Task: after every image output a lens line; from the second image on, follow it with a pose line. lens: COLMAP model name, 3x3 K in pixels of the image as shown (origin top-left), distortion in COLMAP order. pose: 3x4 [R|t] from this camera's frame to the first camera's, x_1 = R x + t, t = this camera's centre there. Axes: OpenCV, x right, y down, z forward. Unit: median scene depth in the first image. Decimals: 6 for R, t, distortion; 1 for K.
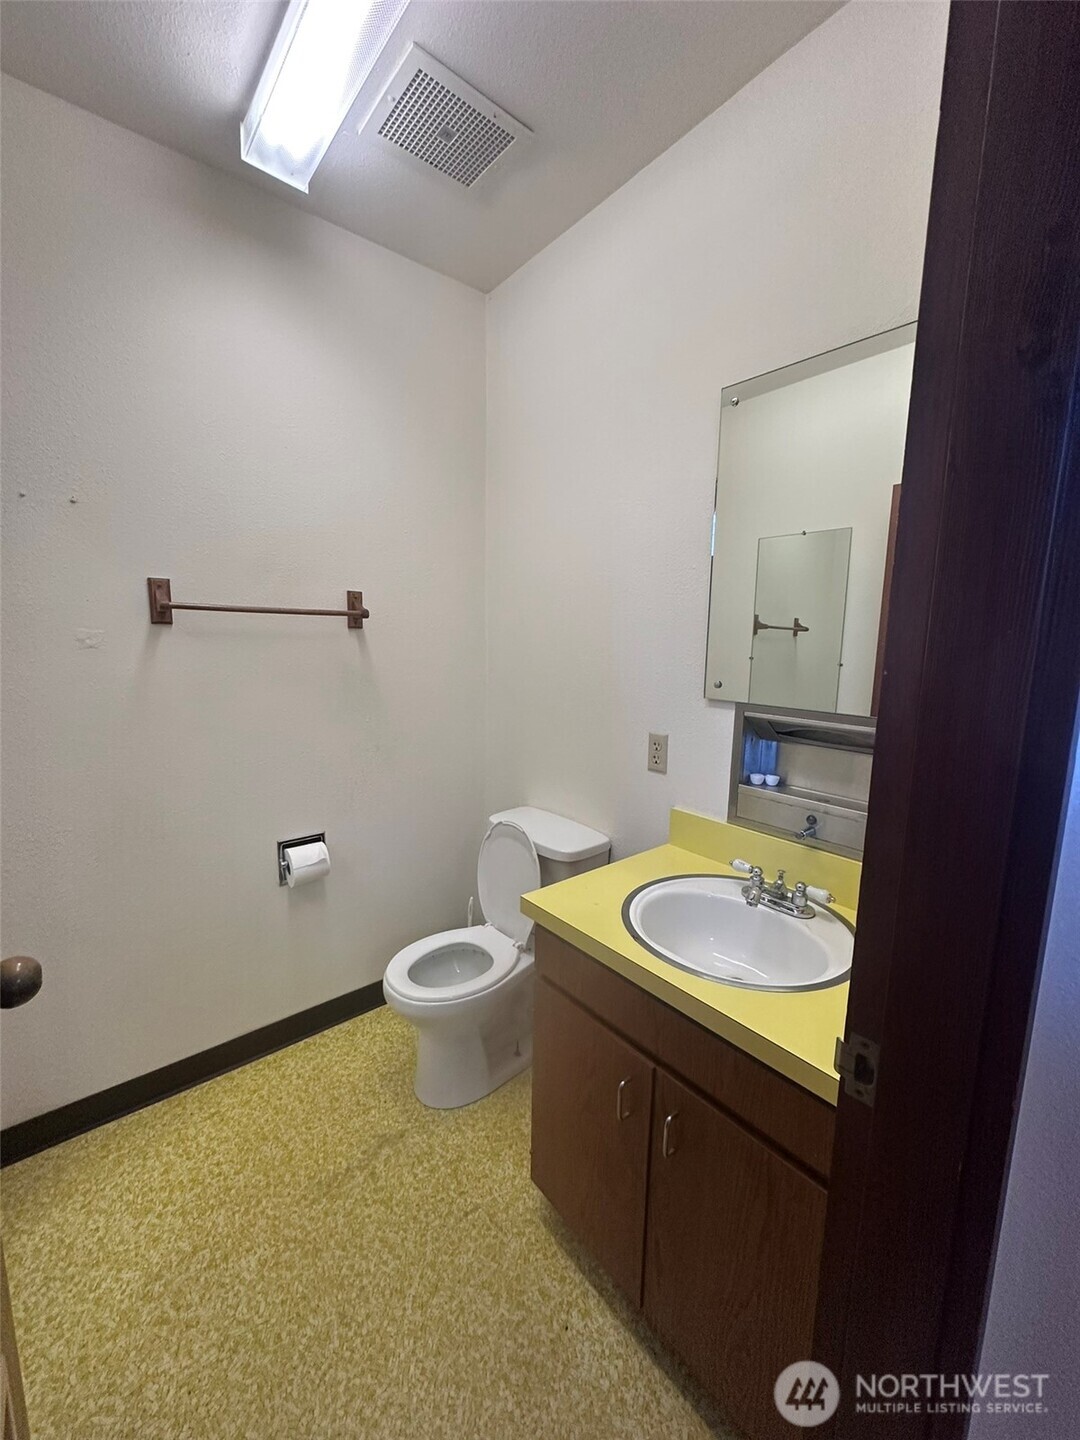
lens RADIAL K [[573.8, 0, 533.1], [0, 573.8, 720.3], [0, 0, 1]] dist [-0.000450, -0.000042]
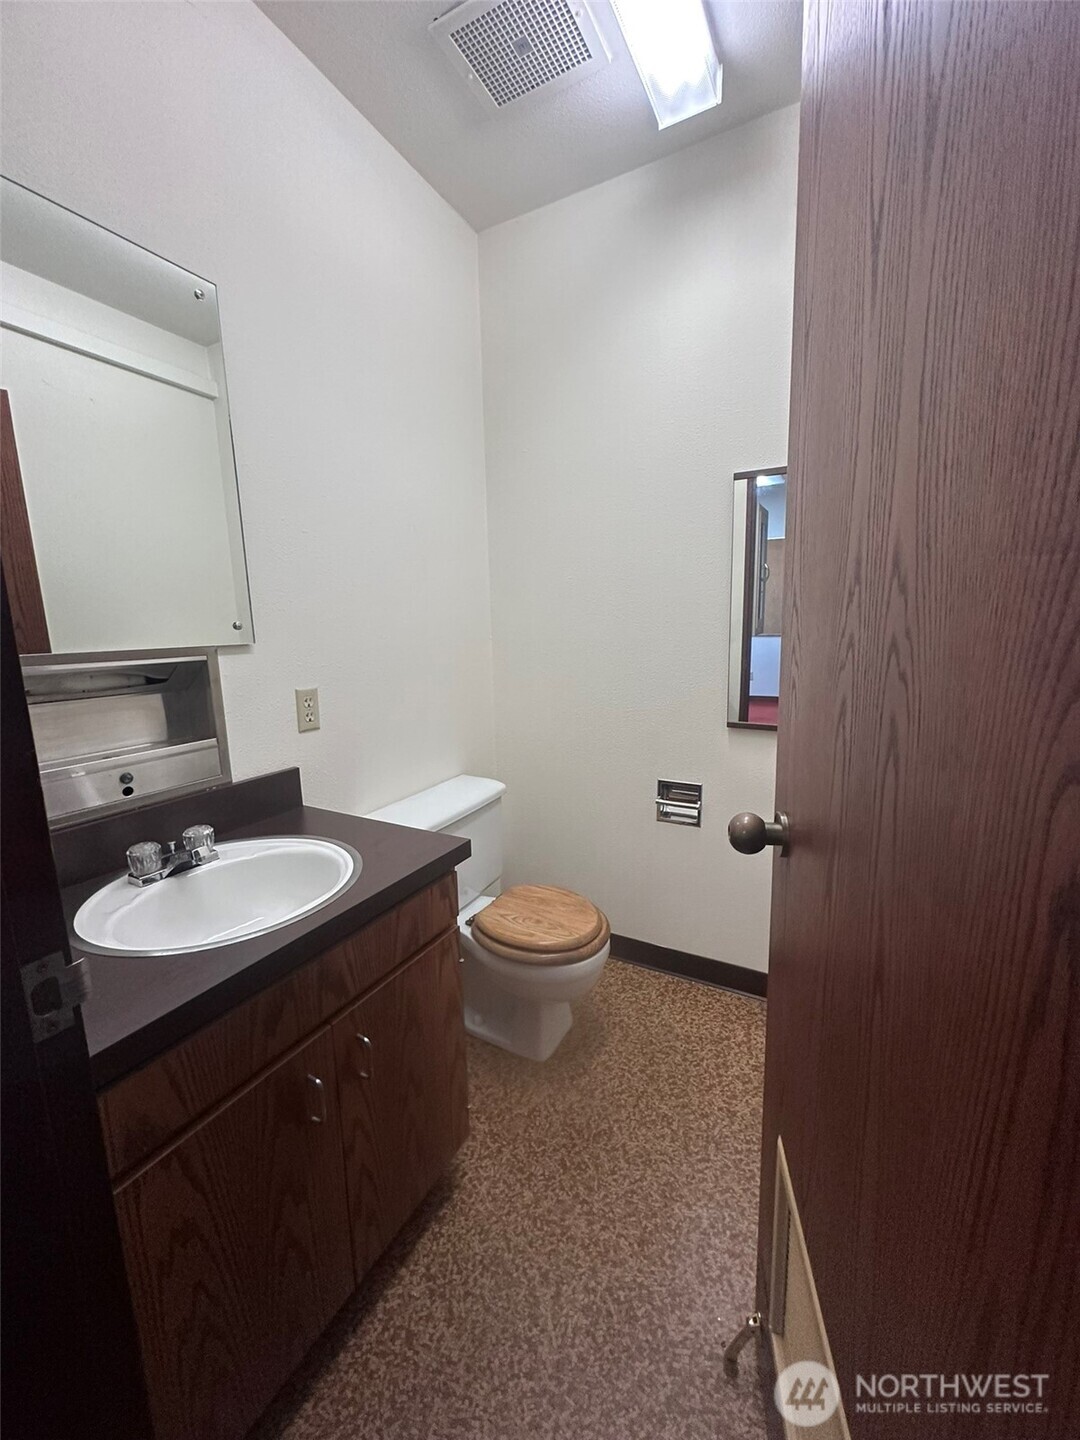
lens RADIAL K [[573.8, 0, 533.1], [0, 573.8, 720.3], [0, 0, 1]] dist [-0.000450, -0.000042]
pose [[-0.369729, -0.168421, 0.913748, -1.229818], [0.142374, 0.961551, 0.234841, -0.159858], [-0.918167, 0.216921, -0.331535, 1.553417]]
